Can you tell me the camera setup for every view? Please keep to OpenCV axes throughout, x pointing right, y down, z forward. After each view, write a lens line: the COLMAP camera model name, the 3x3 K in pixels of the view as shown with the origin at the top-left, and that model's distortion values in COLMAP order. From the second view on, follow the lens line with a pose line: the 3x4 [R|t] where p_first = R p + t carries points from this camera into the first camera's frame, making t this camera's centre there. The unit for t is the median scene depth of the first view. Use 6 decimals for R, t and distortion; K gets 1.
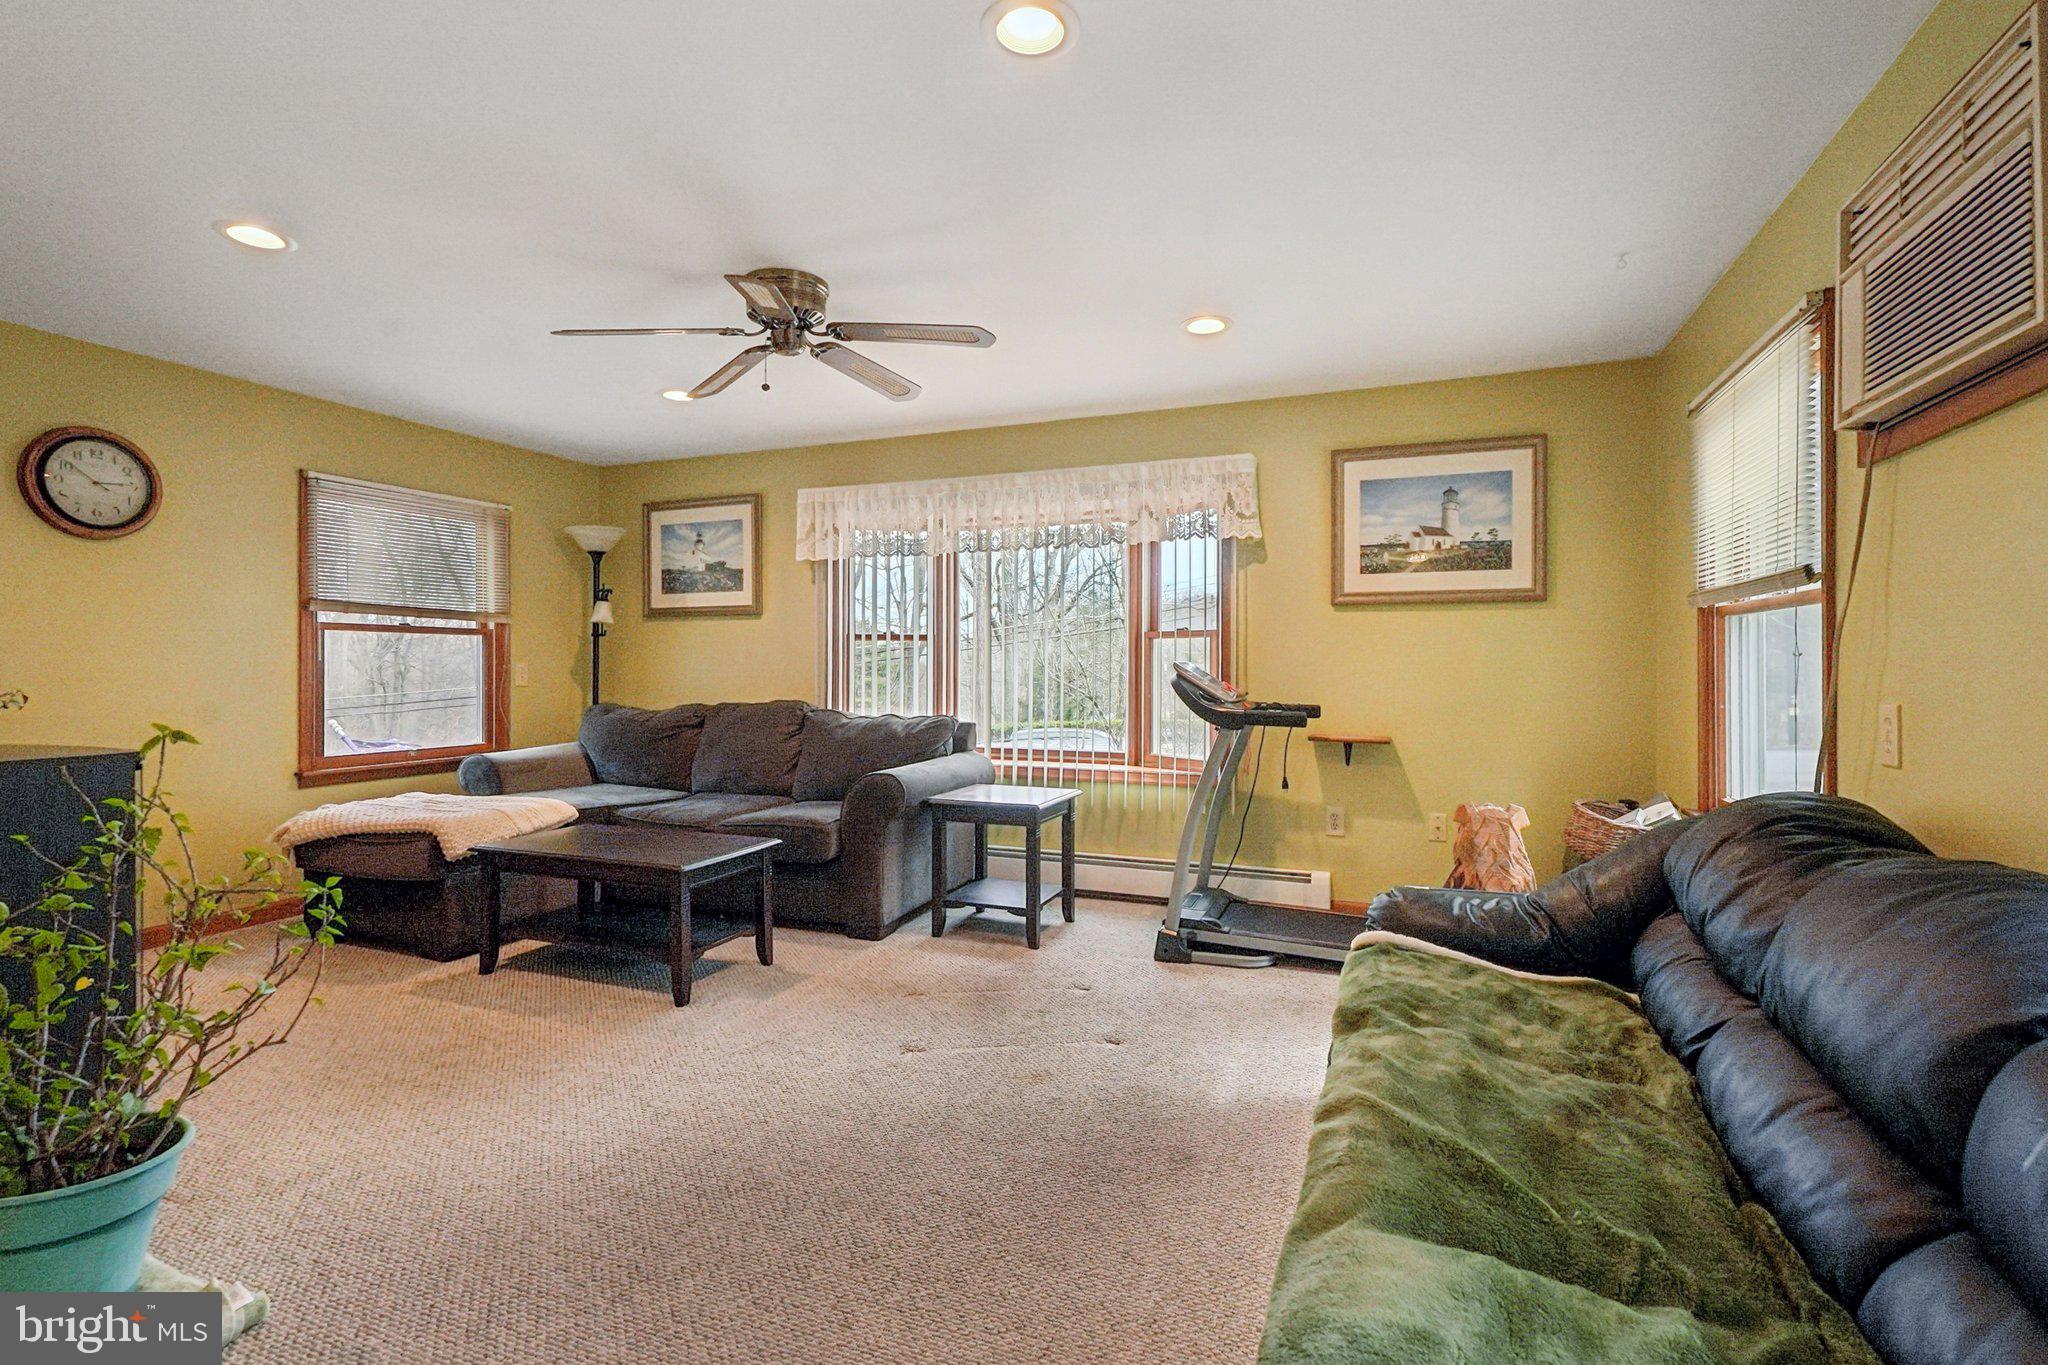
lens RADIAL K [[956.4, 0, 1005.2], [0, 956.4, 673.3], [0, 0, 1]] dist [-0.020716, 0.000099]
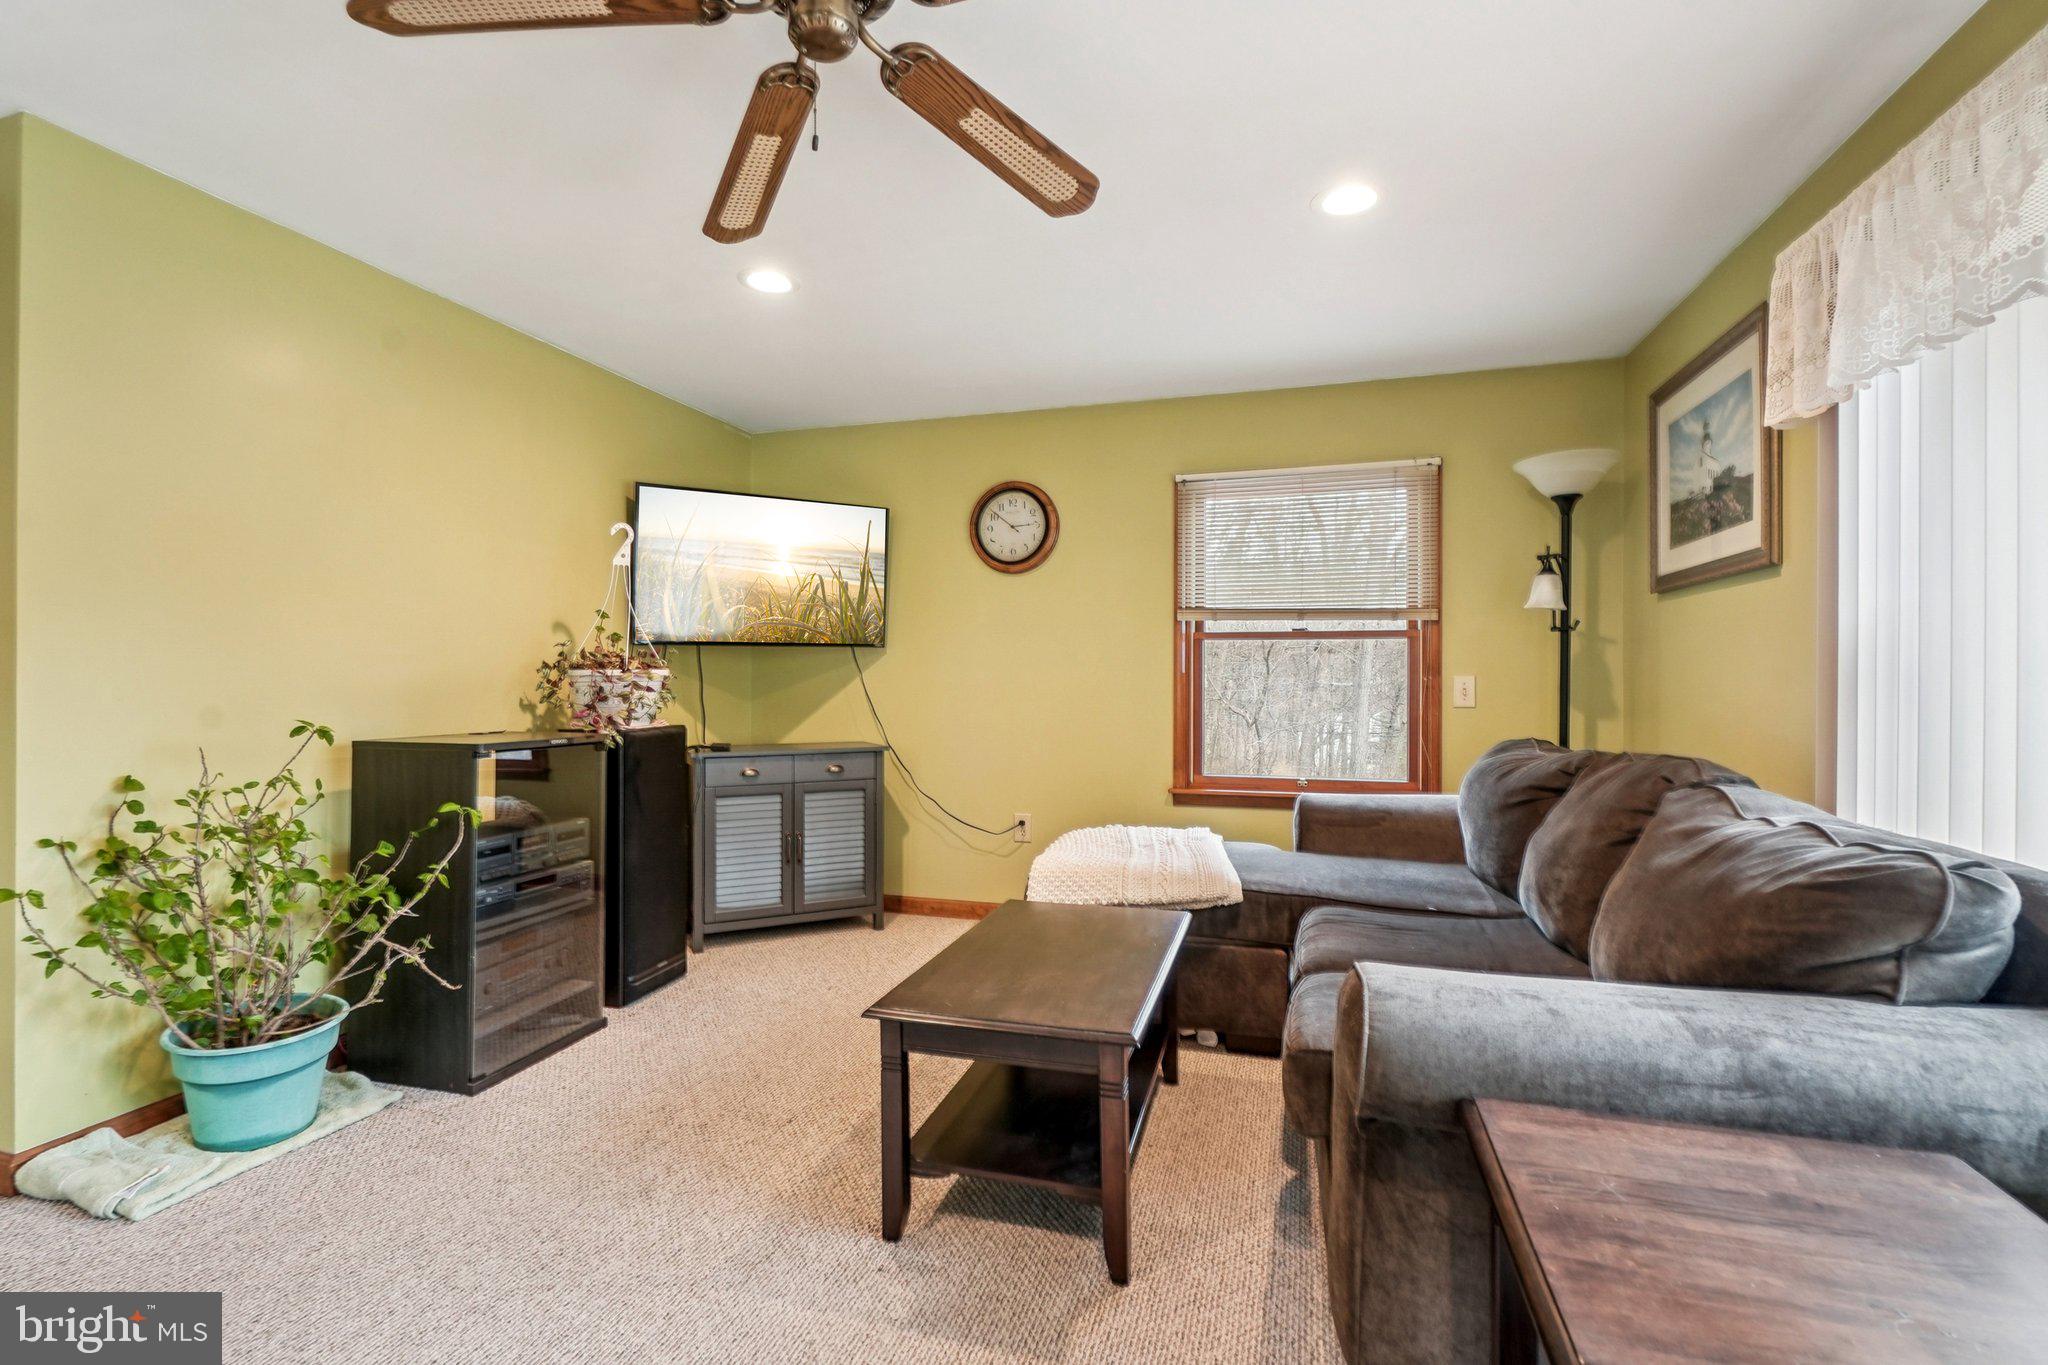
lens RADIAL K [[939.3, 0, 1024.0], [0, 939.3, 682.5], [0, 0, 1]] dist [-0.000459, -0.000012]
pose [[0.102284, 0.003426, -0.994749, 0.150891], [-0.005697, 0.999980, 0.002858, -0.004439], [0.994739, 0.005375, 0.102301, 0.589792]]
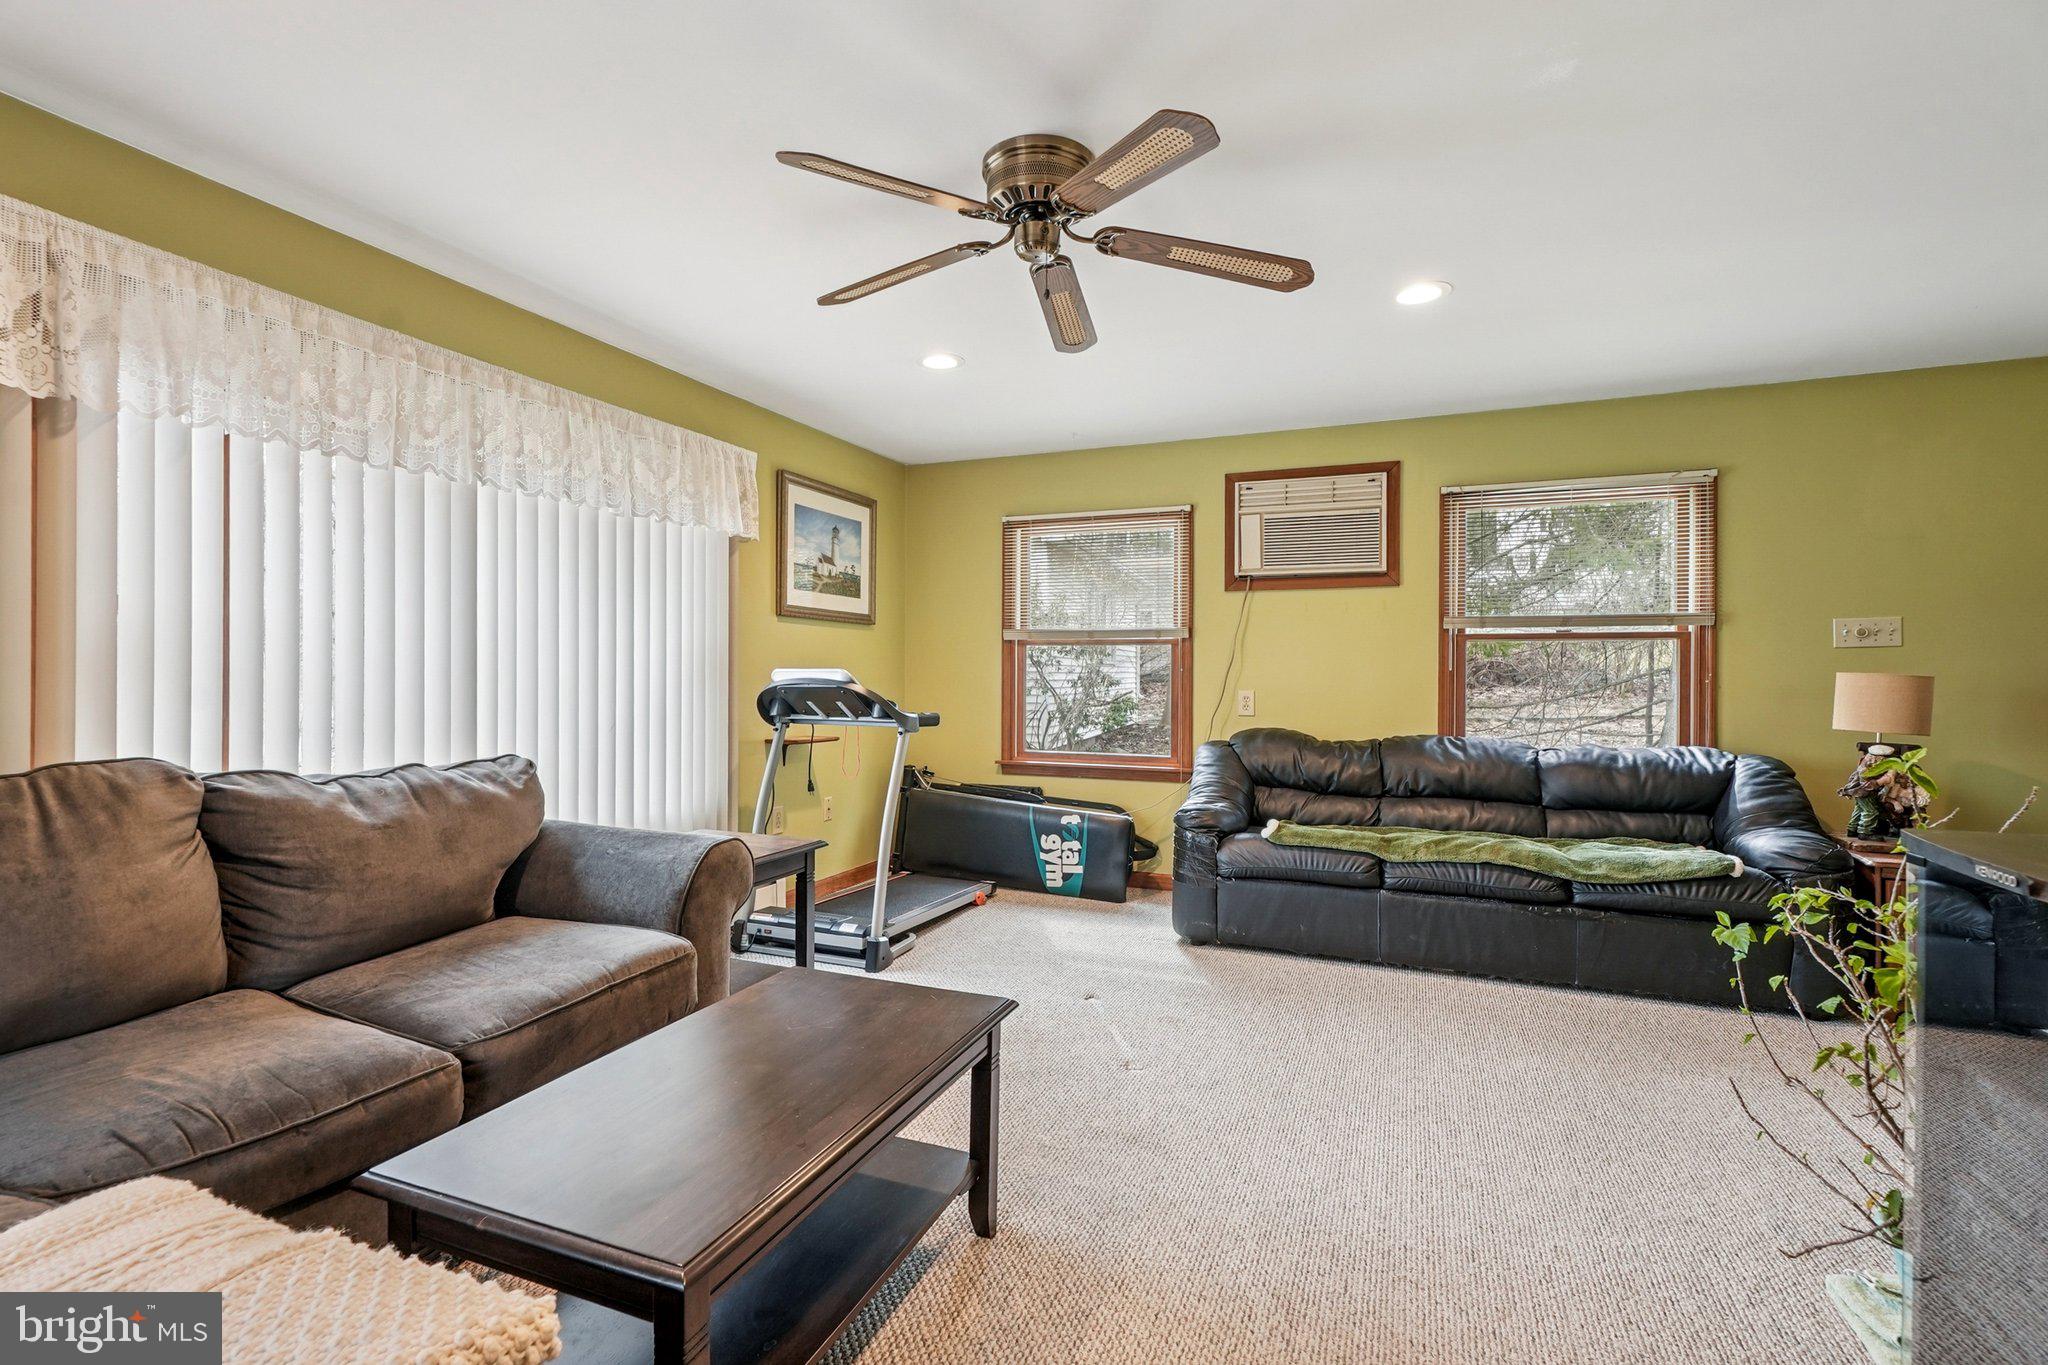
lens RADIAL K [[956.4, 0, 1005.2], [0, 956.4, 673.3], [0, 0, 1]] dist [-0.020716, 0.000099]
pose [[-0.003142, 0.003809, 0.999988, -1.595080], [0.011880, 0.999922, -0.003771, -0.001439], [-0.999924, 0.011868, -0.003187, 1.687913]]
